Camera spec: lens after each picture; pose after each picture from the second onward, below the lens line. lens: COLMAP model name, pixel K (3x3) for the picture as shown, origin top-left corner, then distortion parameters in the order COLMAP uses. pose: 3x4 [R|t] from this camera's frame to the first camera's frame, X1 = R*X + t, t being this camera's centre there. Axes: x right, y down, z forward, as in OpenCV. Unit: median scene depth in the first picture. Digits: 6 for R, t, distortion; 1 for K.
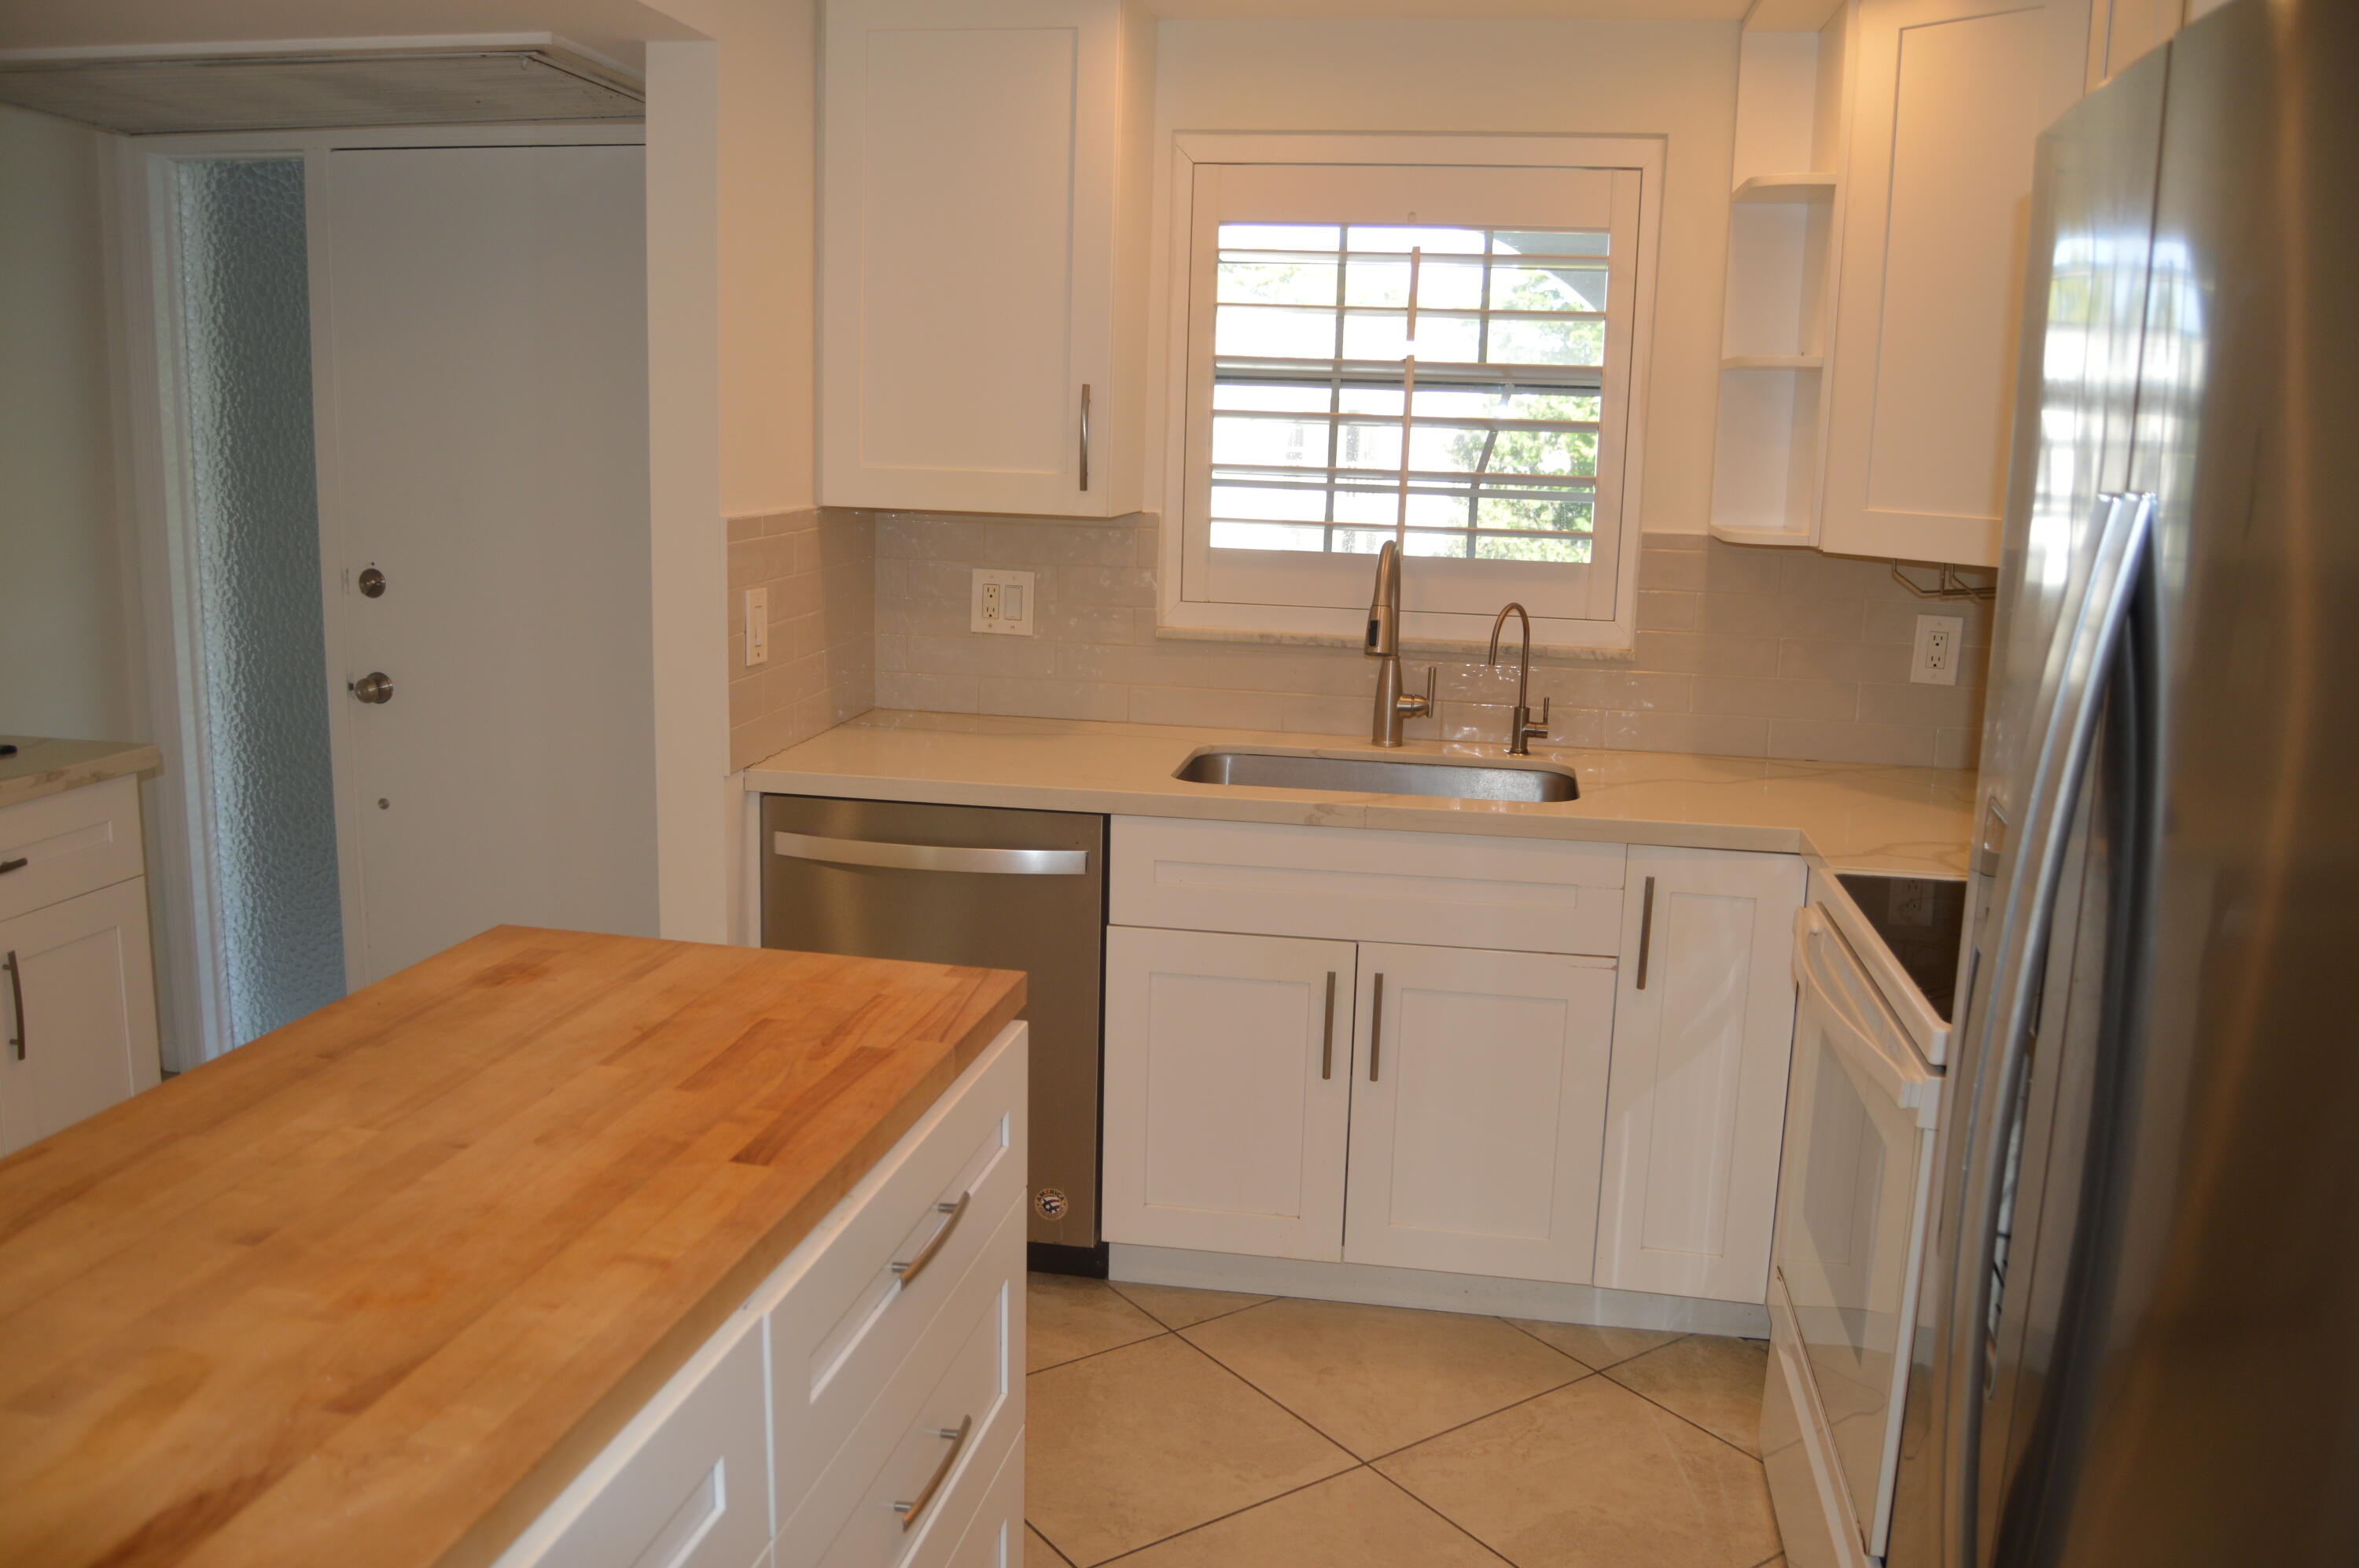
lens RADIAL K [[1875.1, 0, 1179.5], [0, 1875.1, 784.0], [0, 0, 1]] dist [-0.101429, 0.045060]
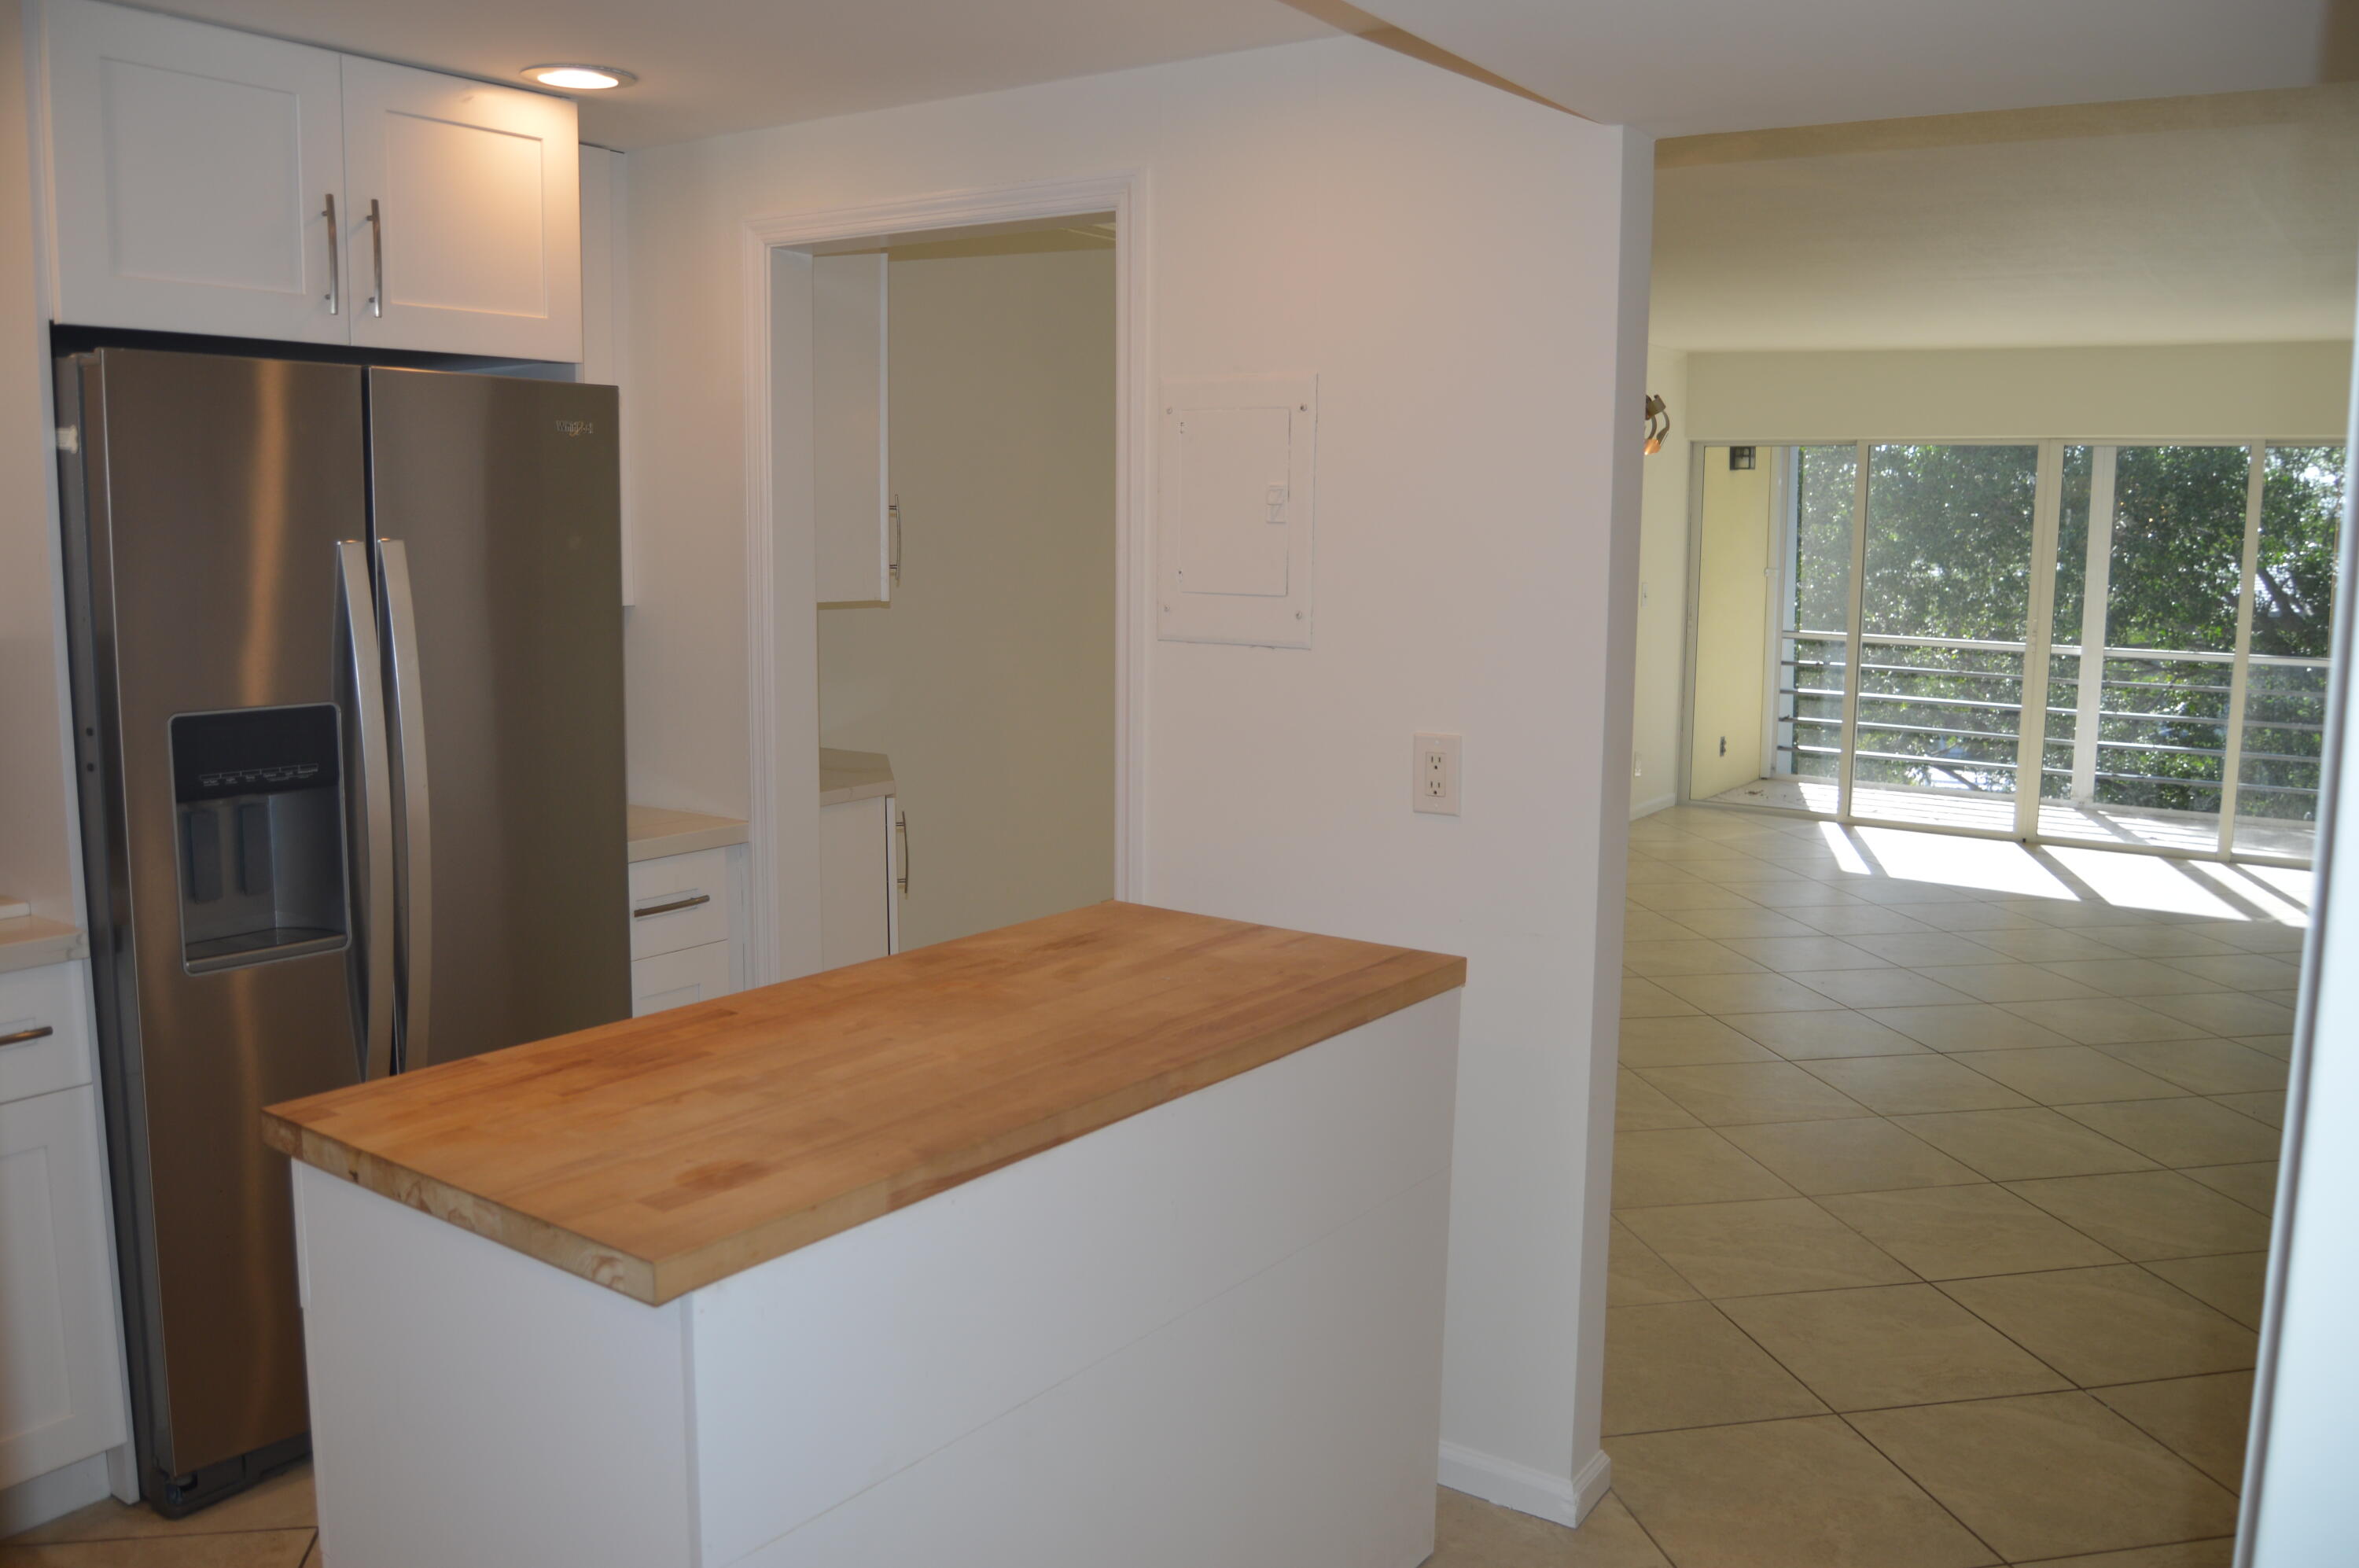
lens RADIAL K [[1875.1, 0, 1179.5], [0, 1875.1, 784.0], [0, 0, 1]] dist [-0.101429, 0.045060]
pose [[-0.911604, -0.093832, 0.400217, -0.539625], [0.042444, 0.946910, 0.318684, -0.207338], [-0.408872, 0.307500, -0.859225, 0.974277]]
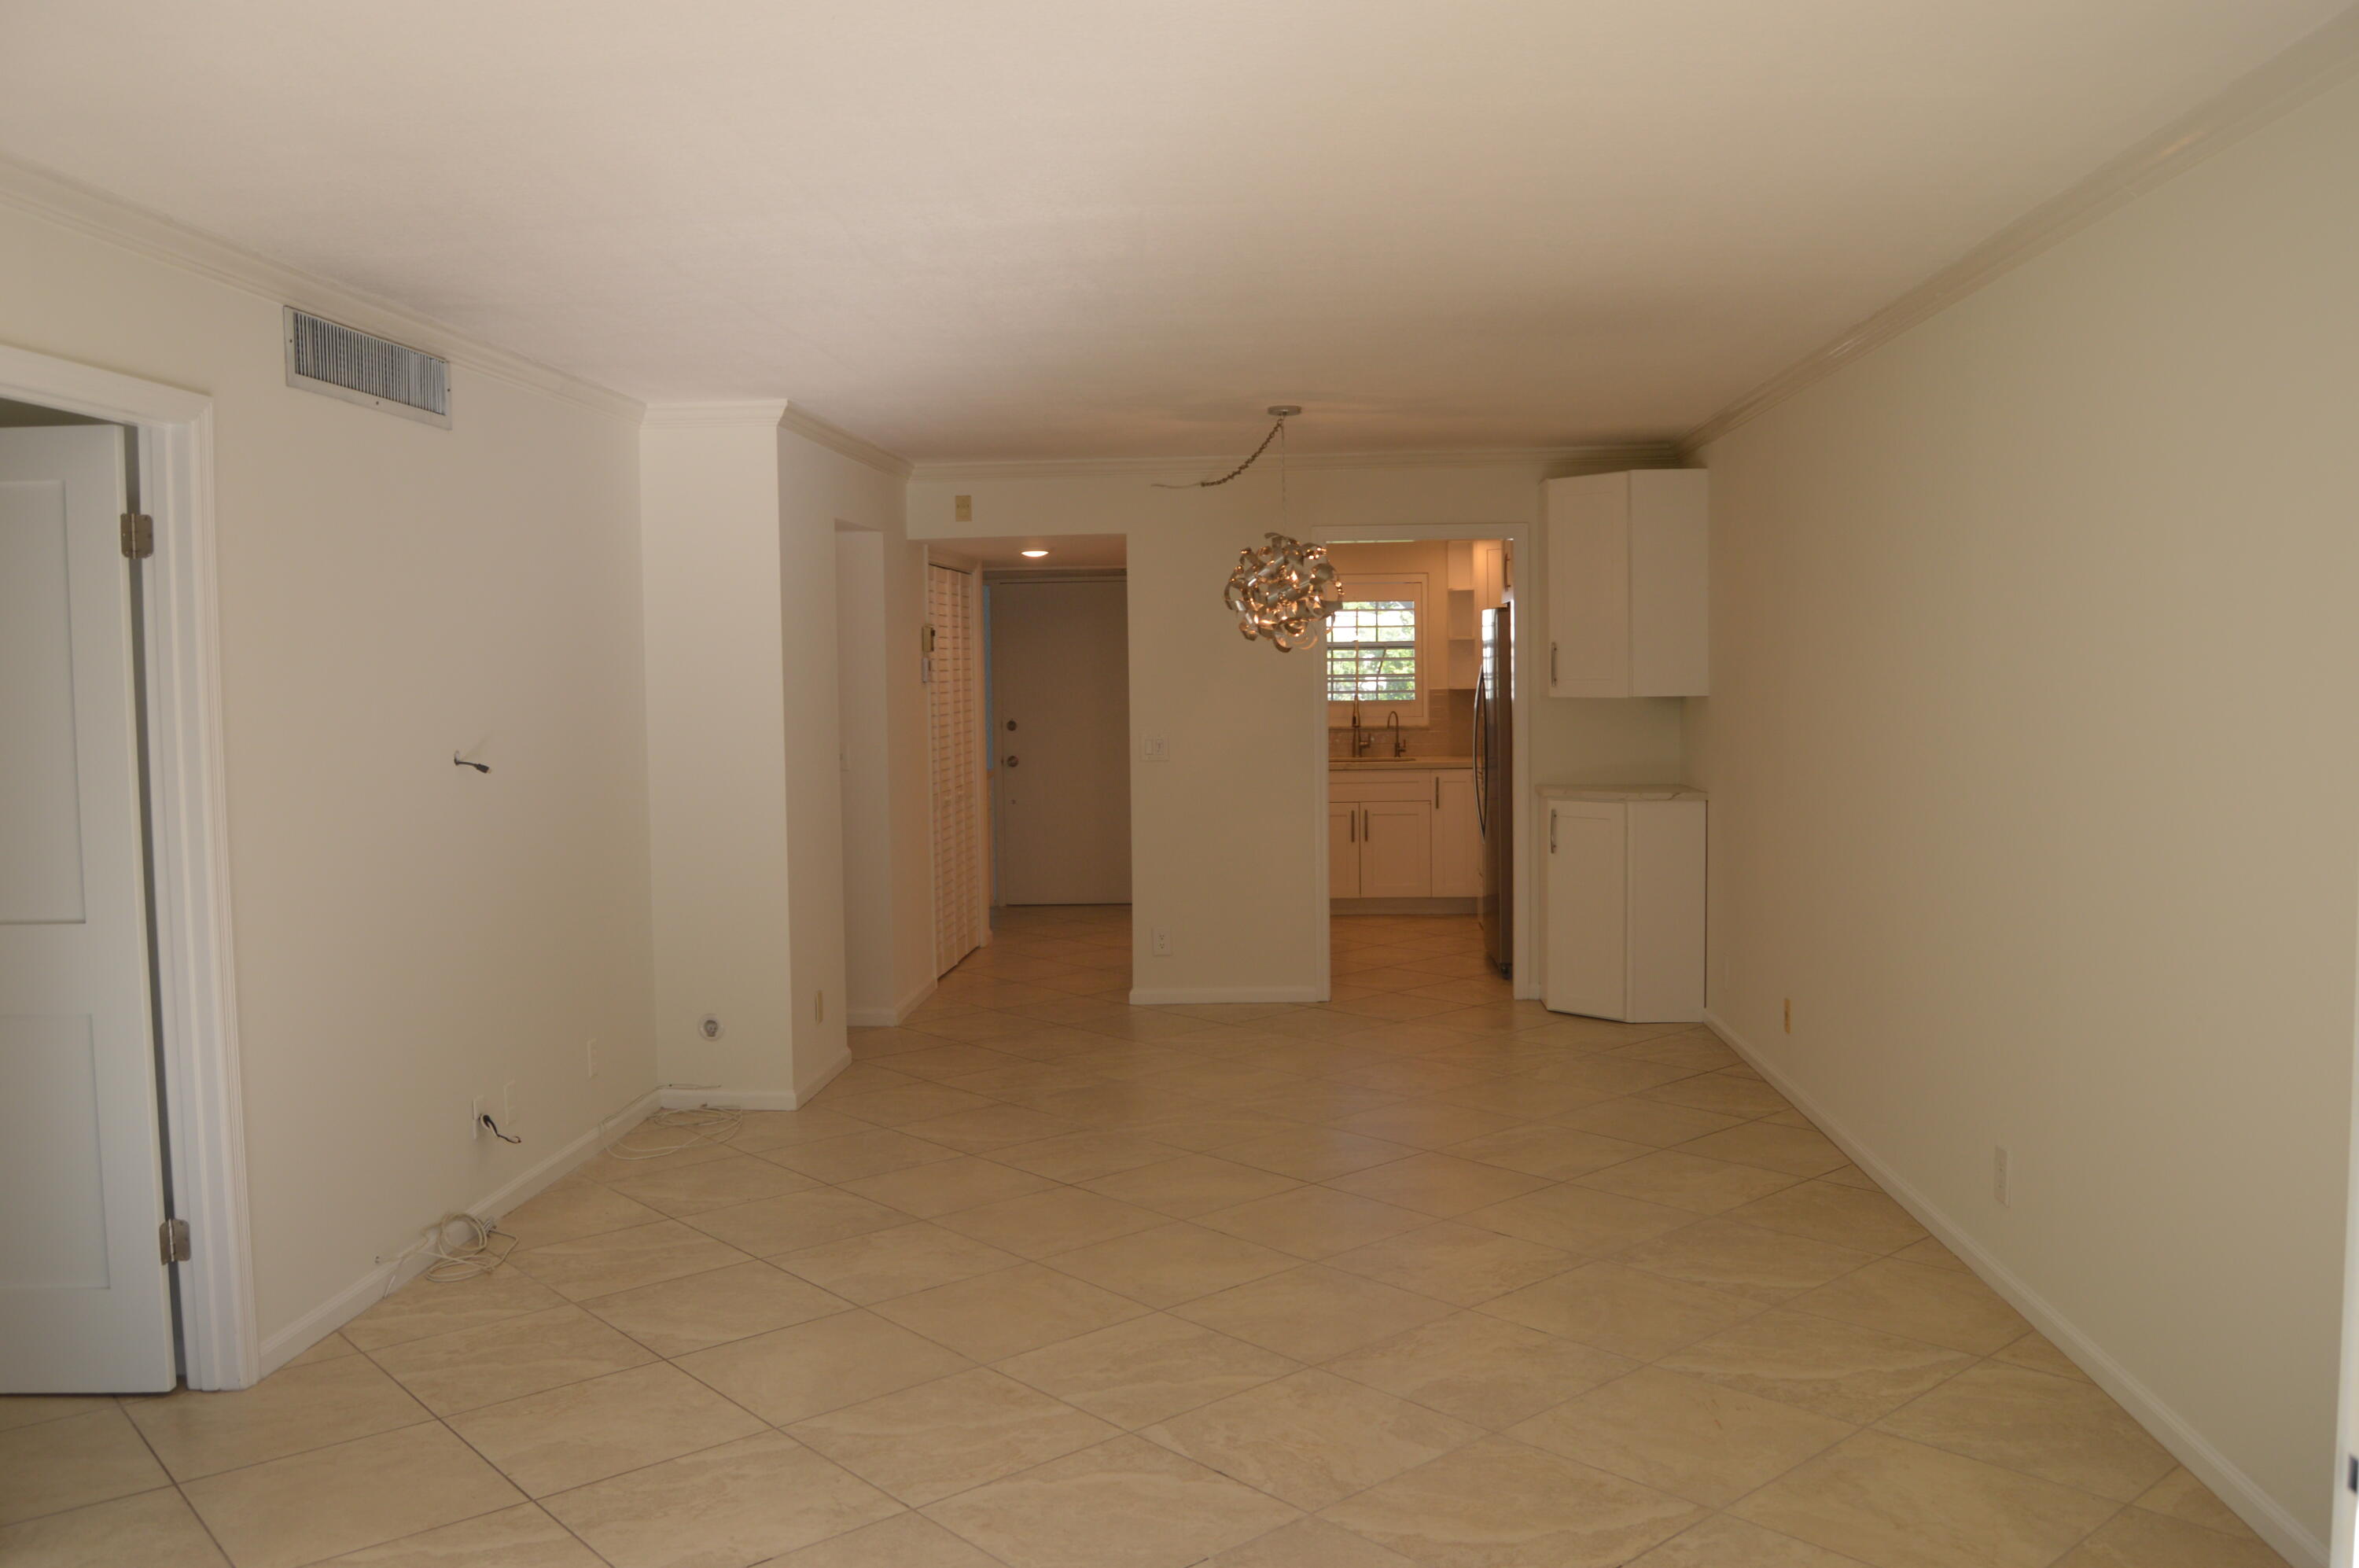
lens RADIAL K [[1875.1, 0, 1179.5], [0, 1875.1, 784.0], [0, 0, 1]] dist [-0.101429, 0.045060]
pose [[0.993898, -0.046923, 0.099824, -0.575364], [0.059309, 0.990386, -0.124970, 0.453820], [-0.093001, 0.130128, 0.987126, -2.397995]]
